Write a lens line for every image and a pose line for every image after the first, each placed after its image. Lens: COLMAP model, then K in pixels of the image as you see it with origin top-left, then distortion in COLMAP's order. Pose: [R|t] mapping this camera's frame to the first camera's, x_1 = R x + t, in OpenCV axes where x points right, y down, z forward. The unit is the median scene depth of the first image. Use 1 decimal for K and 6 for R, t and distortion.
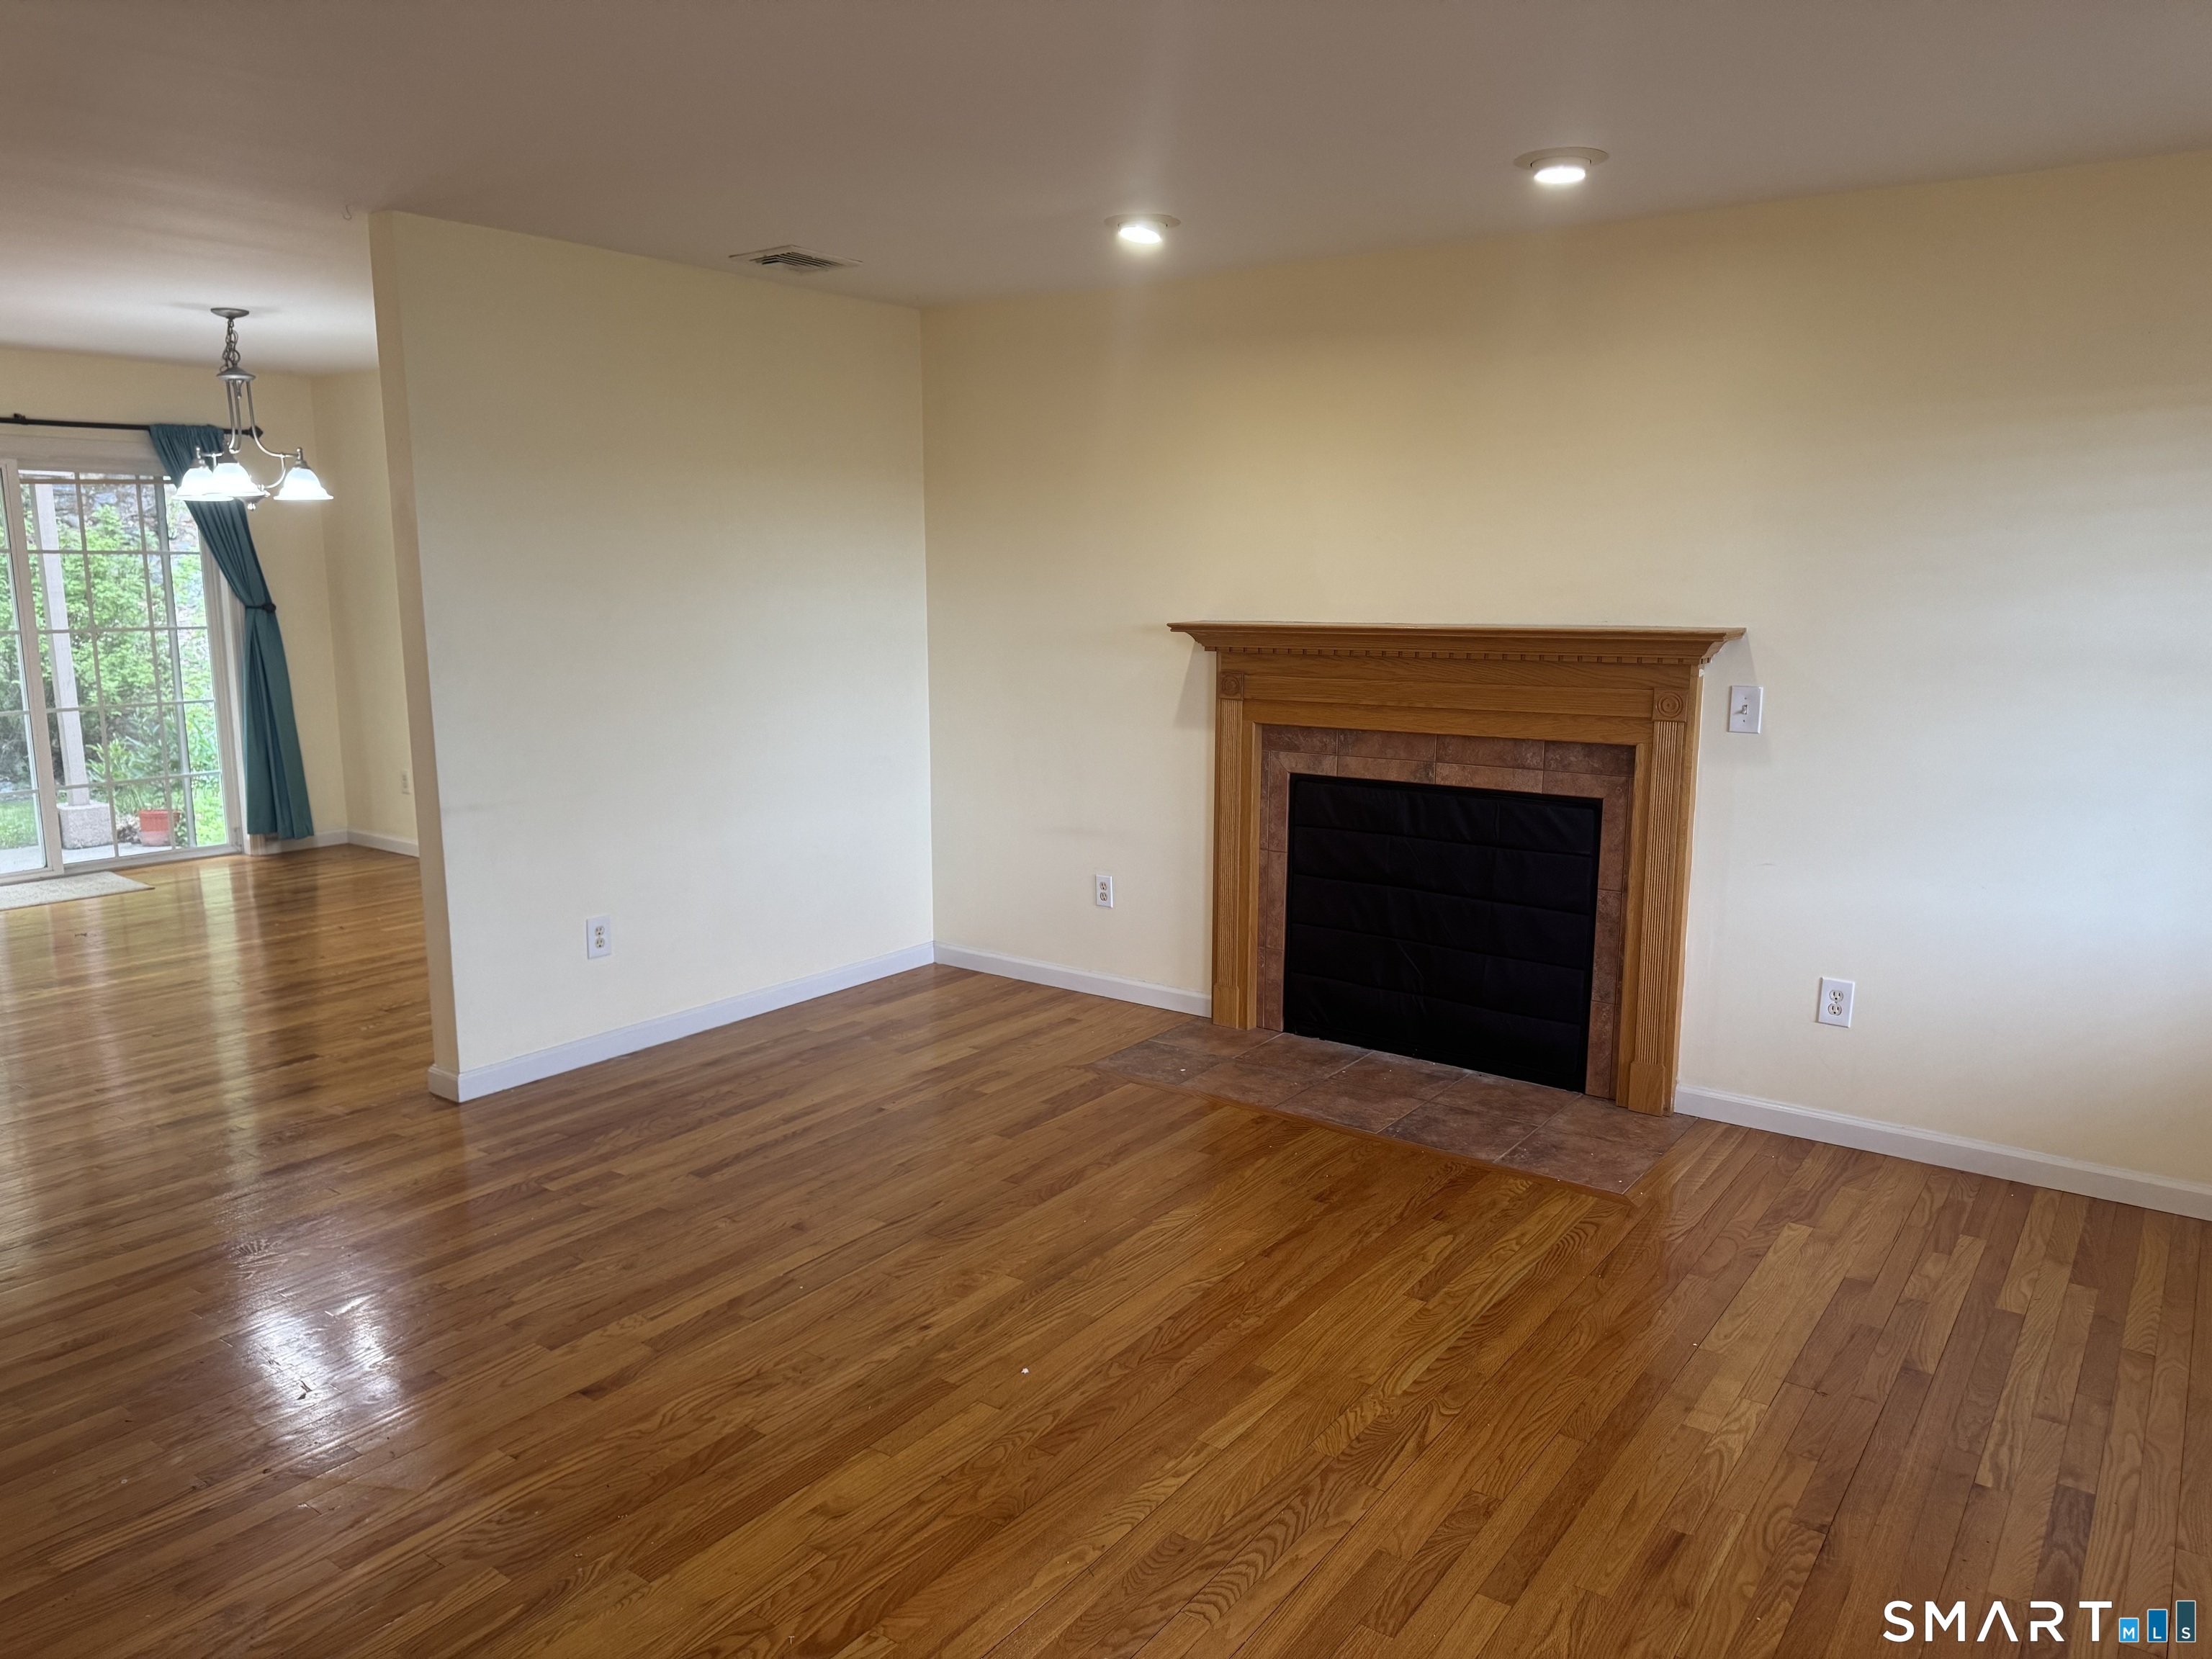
lens RADIAL K [[1543.7, 0, 1118.0], [0, 1543.7, 840.8], [0, 0, 1]] dist [0.112056, -0.132004]
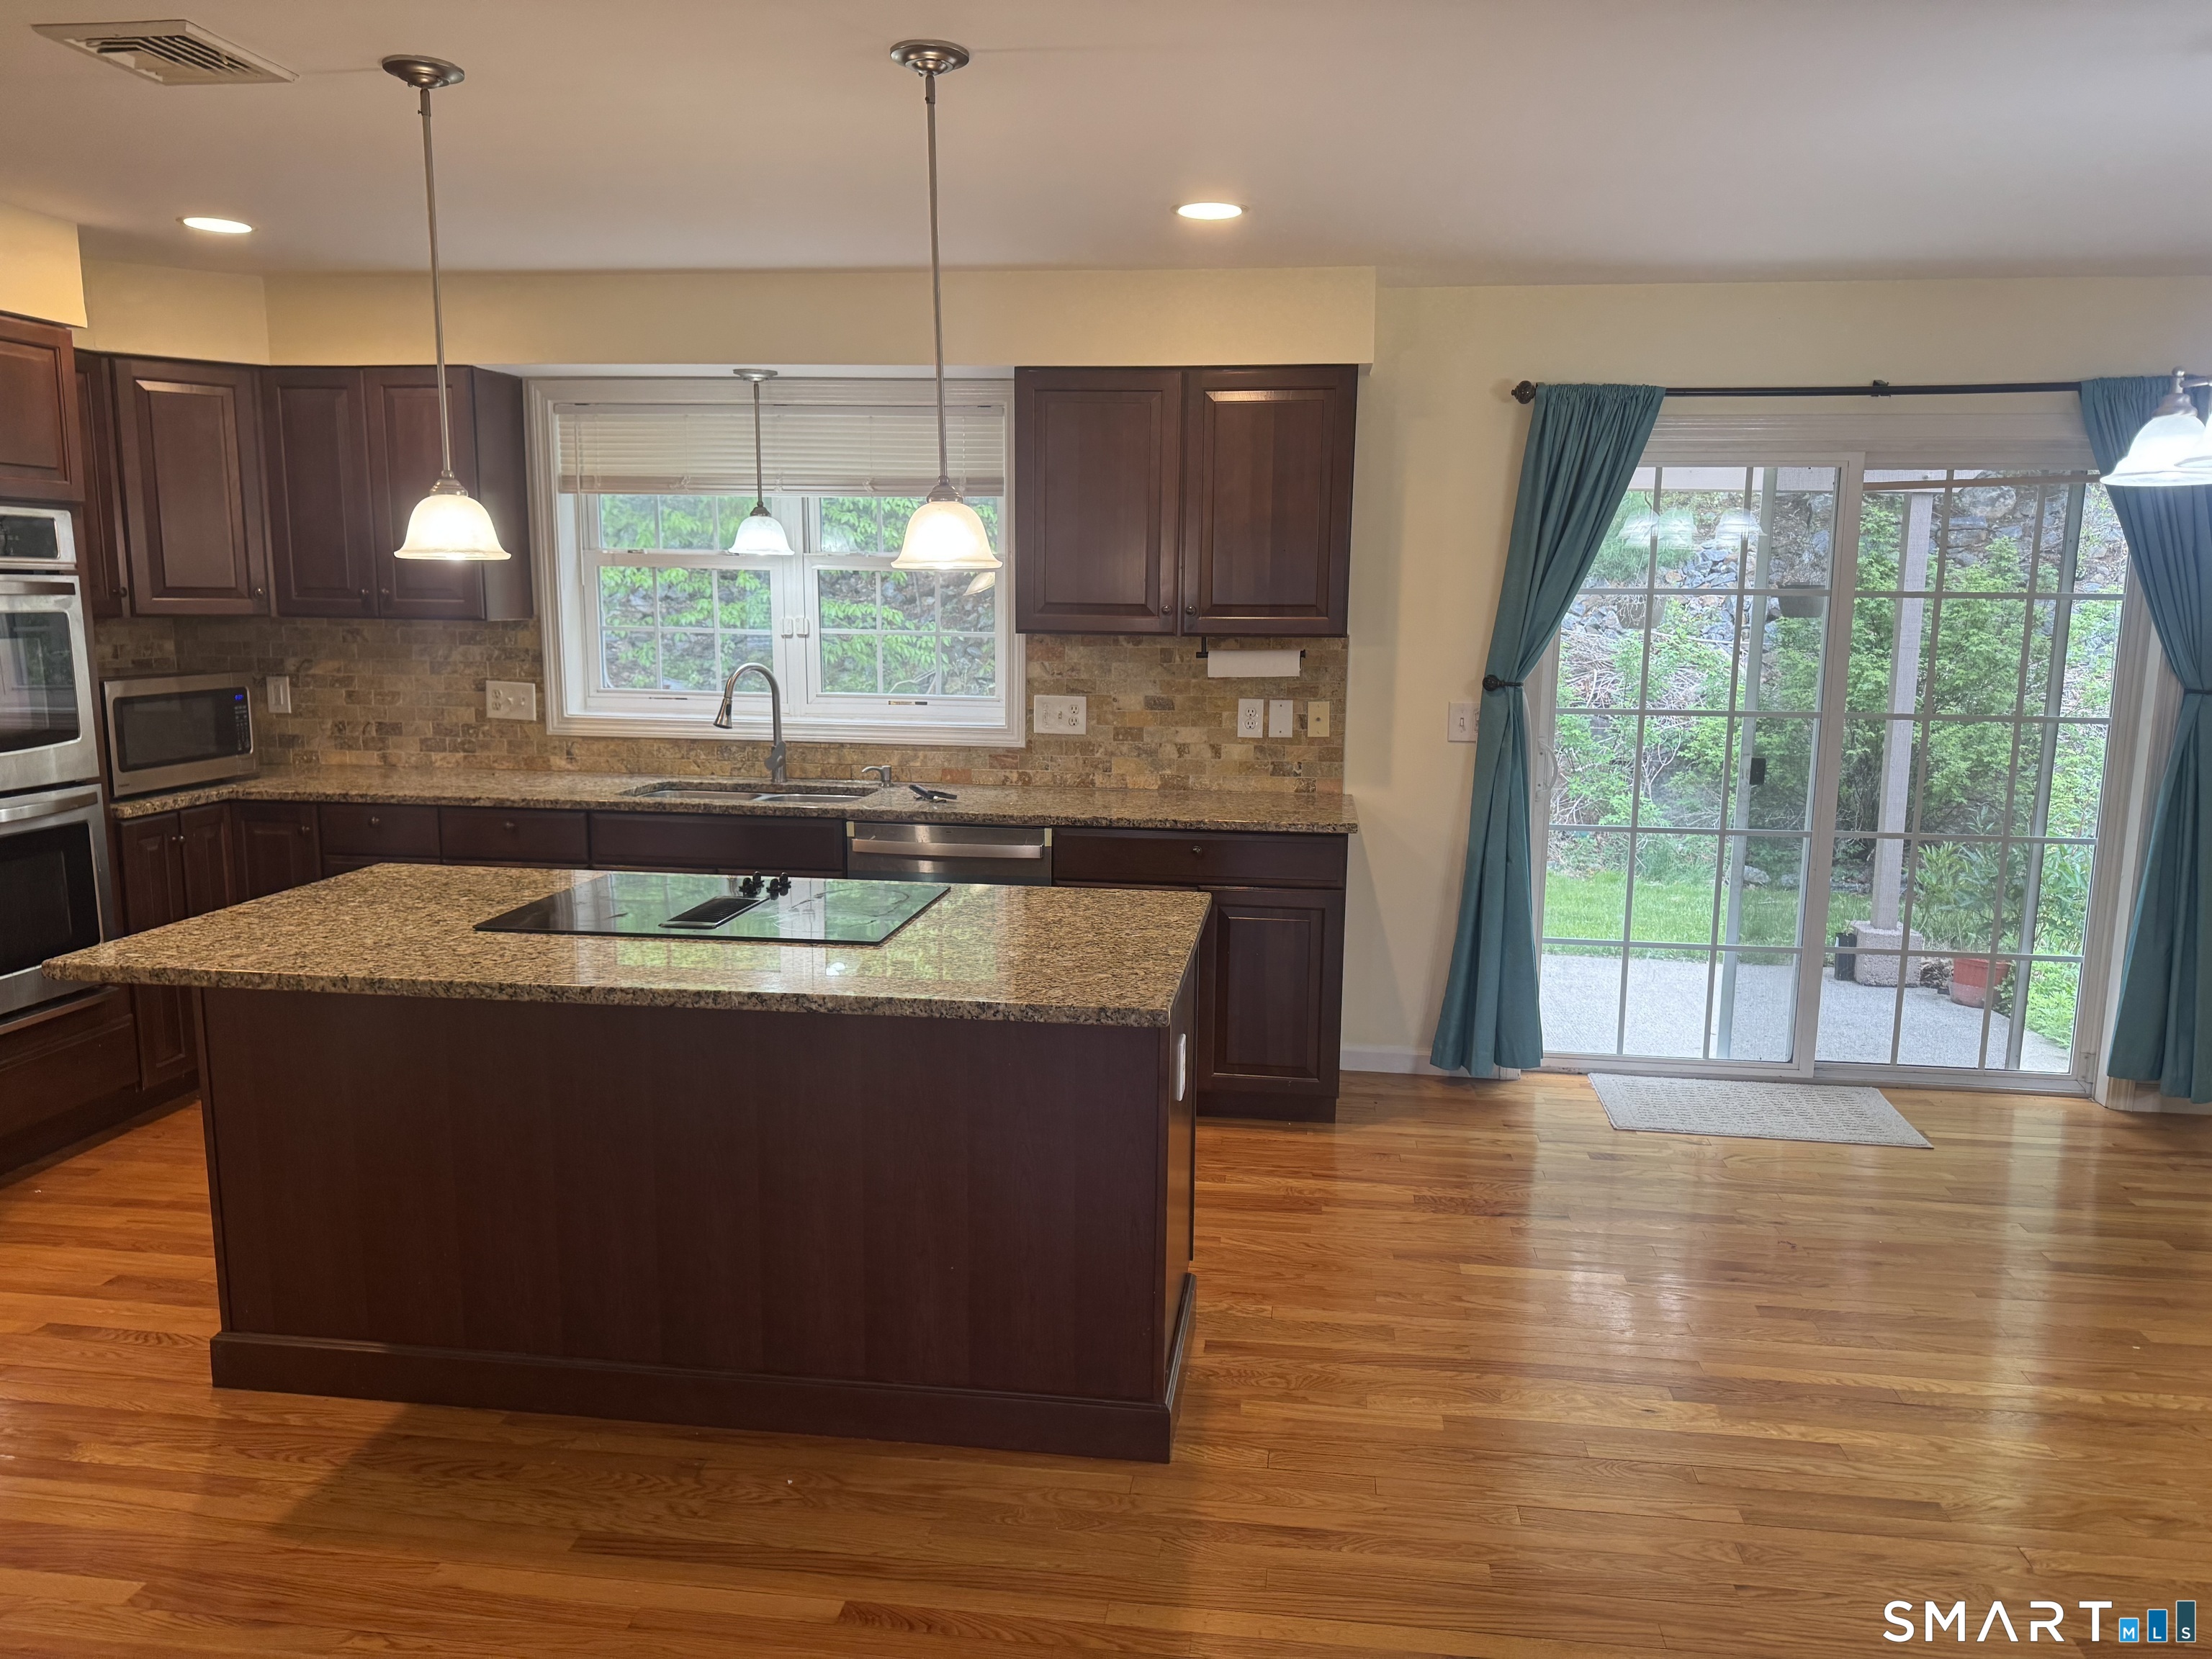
lens RADIAL K [[1543.7, 0, 1118.0], [0, 1543.7, 840.8], [0, 0, 1]] dist [0.112056, -0.132004]
pose [[0.479454, 0.140061, -0.866318, -0.495209], [-0.162738, 0.984249, 0.069062, -0.150407], [0.862346, 0.107871, 0.494696, 0.819951]]
